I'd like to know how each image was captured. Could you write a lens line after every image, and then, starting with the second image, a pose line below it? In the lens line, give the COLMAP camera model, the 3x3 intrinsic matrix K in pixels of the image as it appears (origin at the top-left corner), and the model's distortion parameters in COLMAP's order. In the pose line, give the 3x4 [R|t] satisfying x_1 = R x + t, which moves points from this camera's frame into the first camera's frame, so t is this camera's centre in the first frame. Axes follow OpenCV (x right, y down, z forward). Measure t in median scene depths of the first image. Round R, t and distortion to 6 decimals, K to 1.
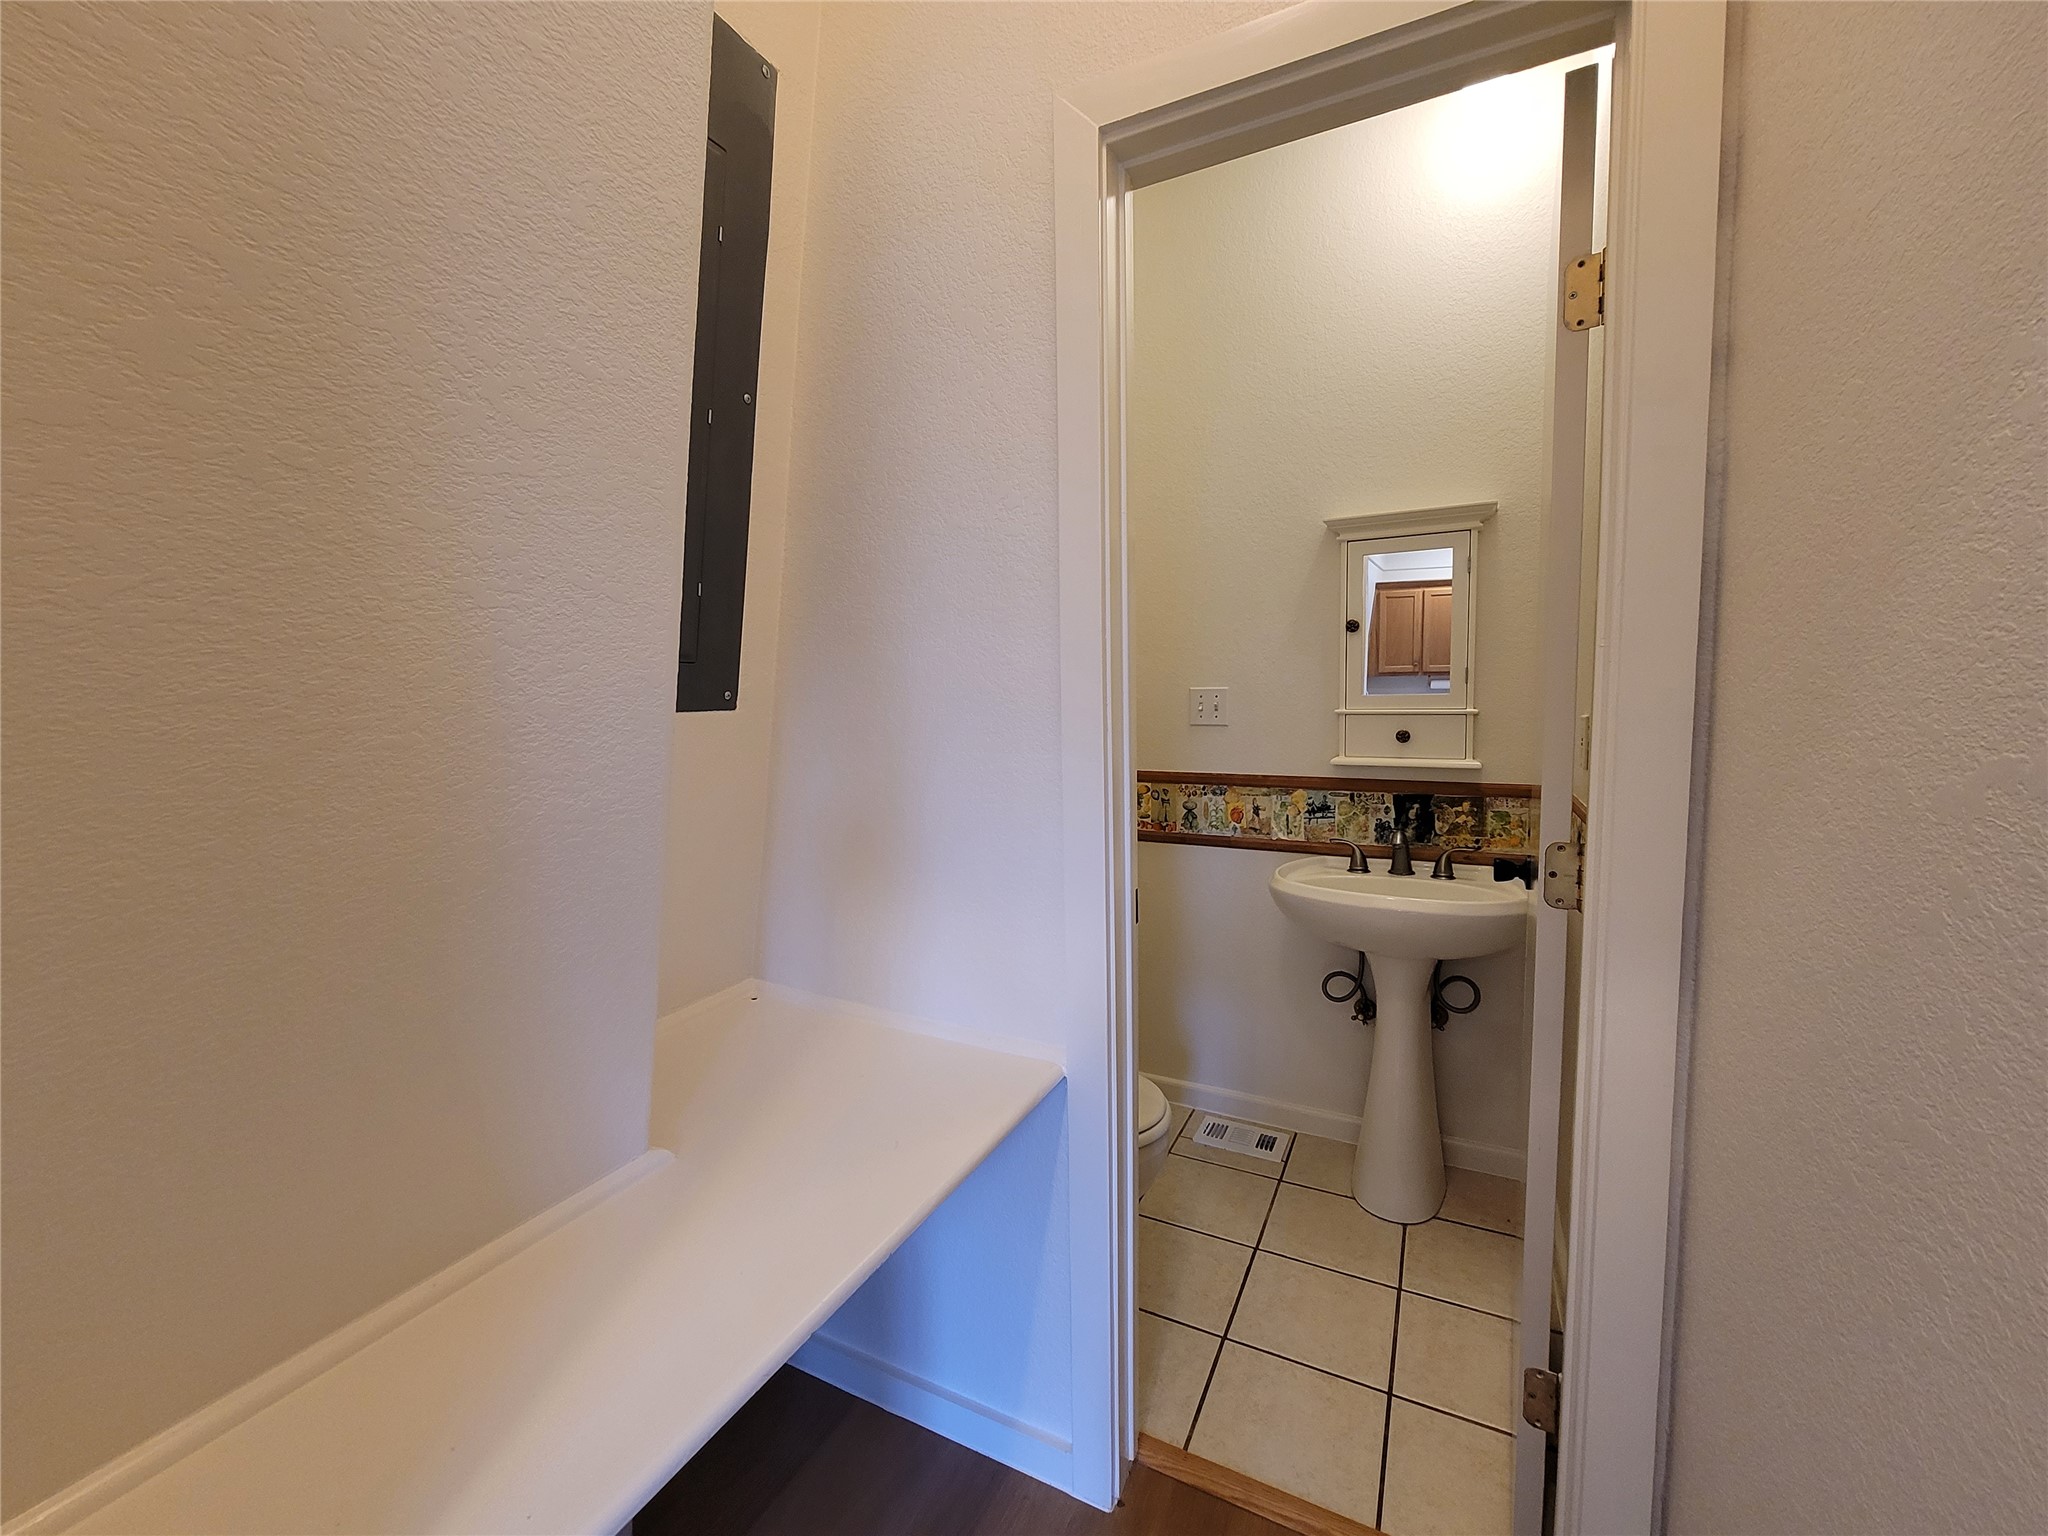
lens RADIAL K [[841.8, 0, 1022.0], [0, 841.8, 755.8], [0, 0, 1]] dist [-0.001553, -0.001007]
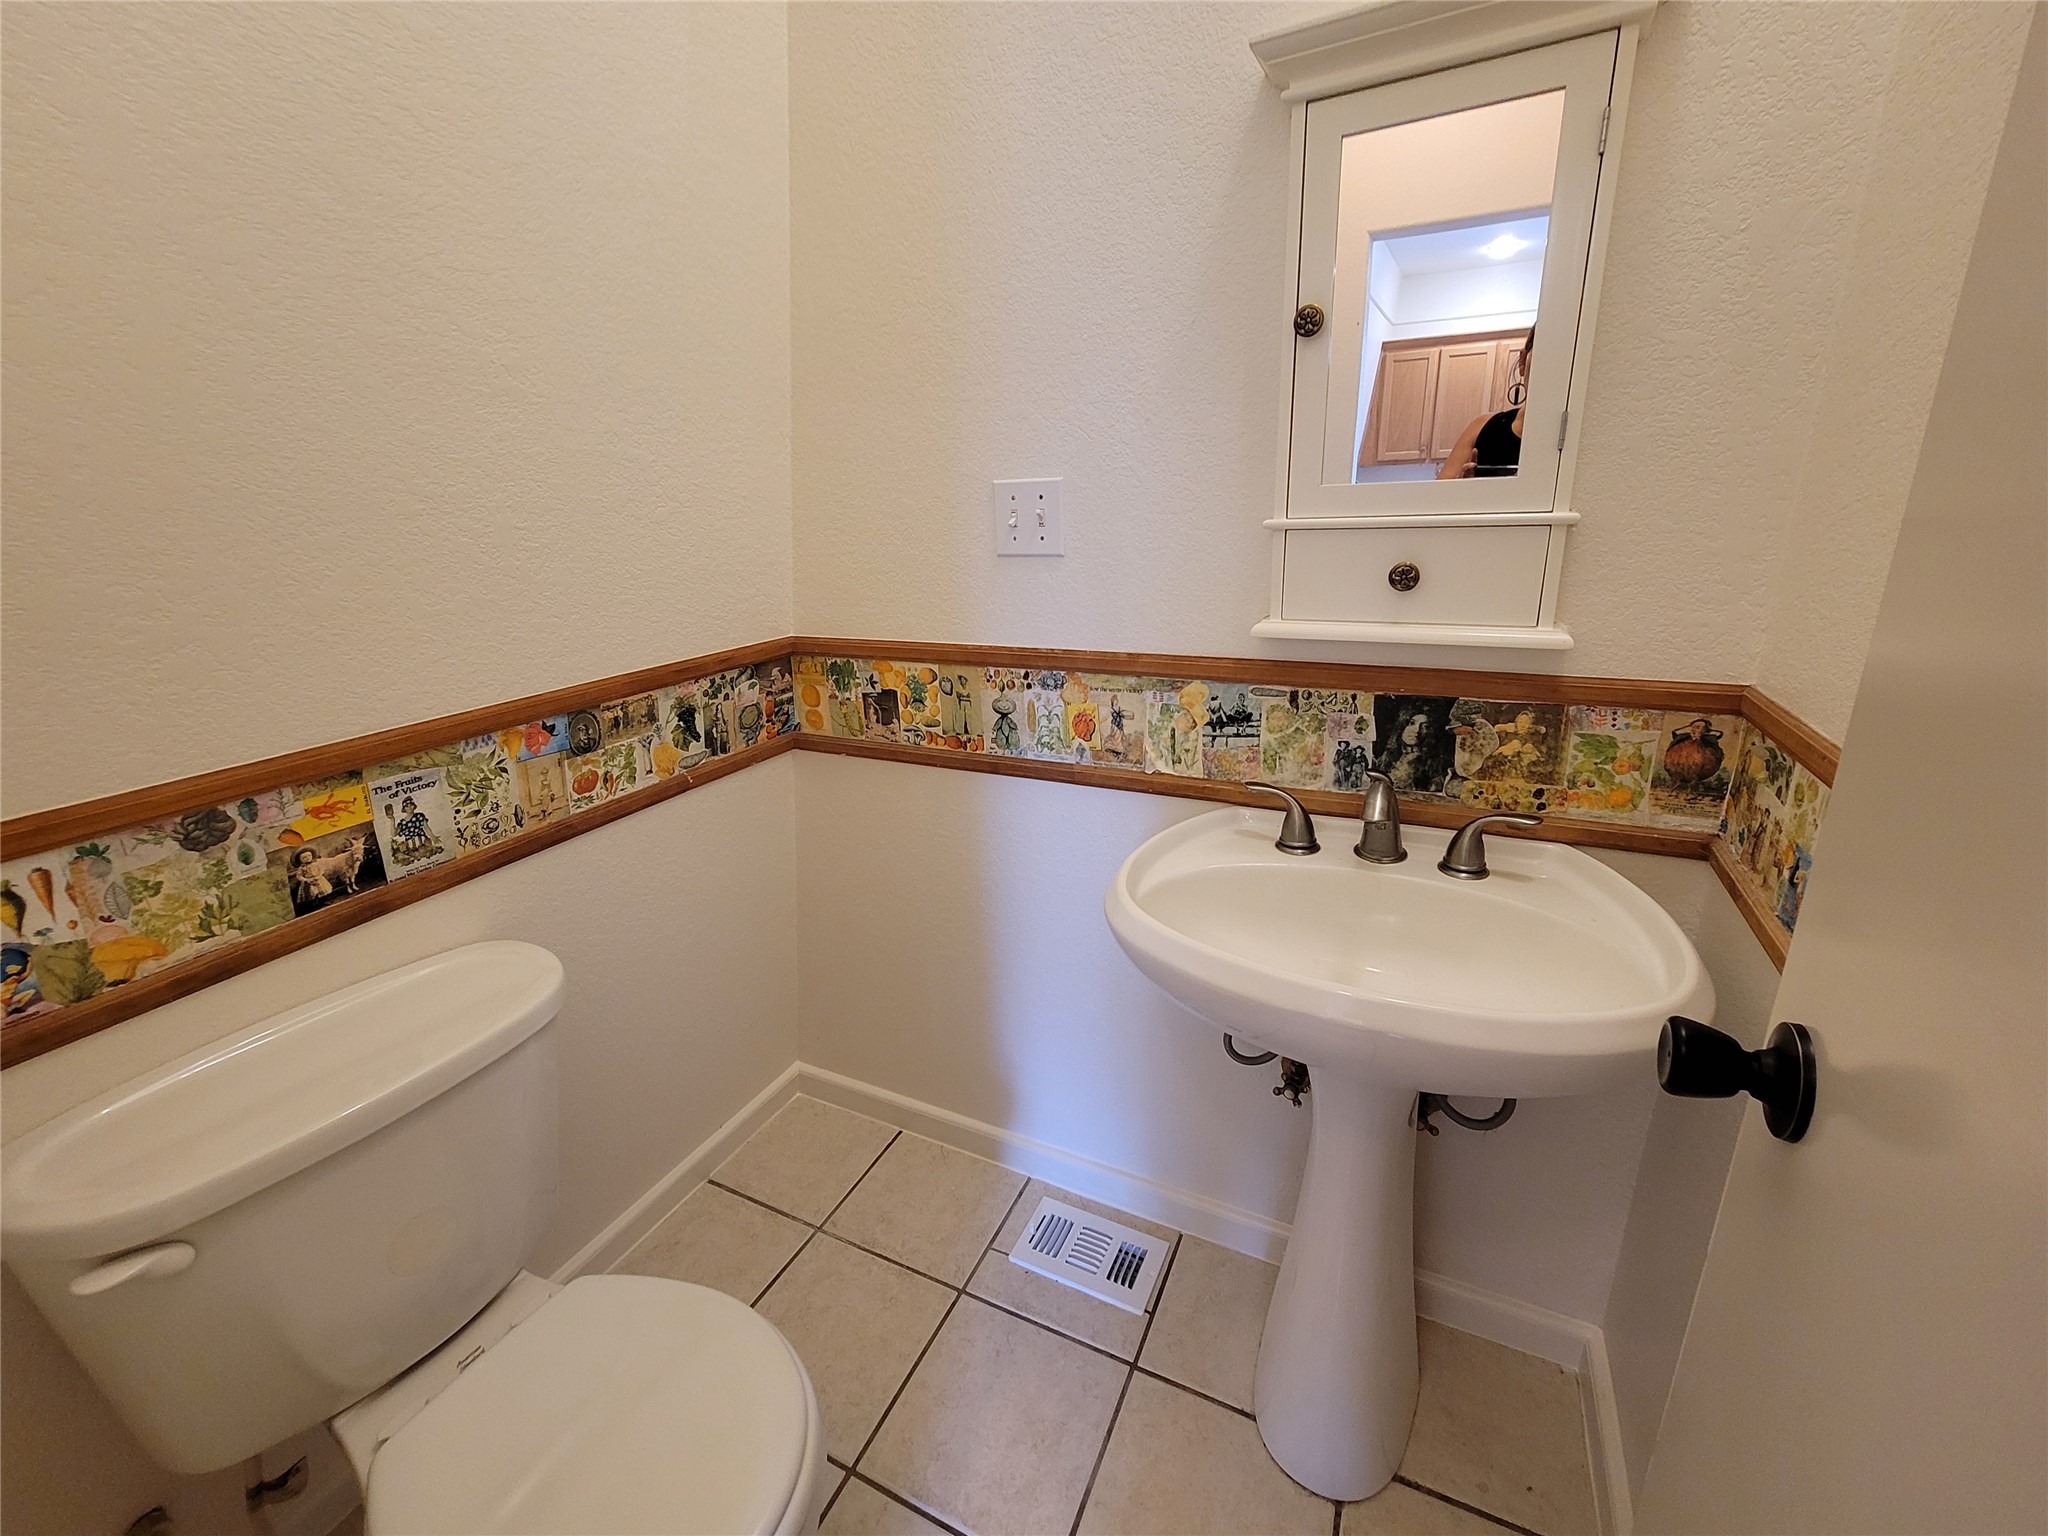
lens RADIAL K [[841.8, 0, 1022.0], [0, 841.8, 755.8], [0, 0, 1]] dist [-0.001553, -0.001007]
pose [[0.999589, -0.027596, 0.007746, 0.222476], [0.025178, 0.974548, 0.222760, -0.033487], [-0.013696, -0.222474, 0.974843, 0.498302]]
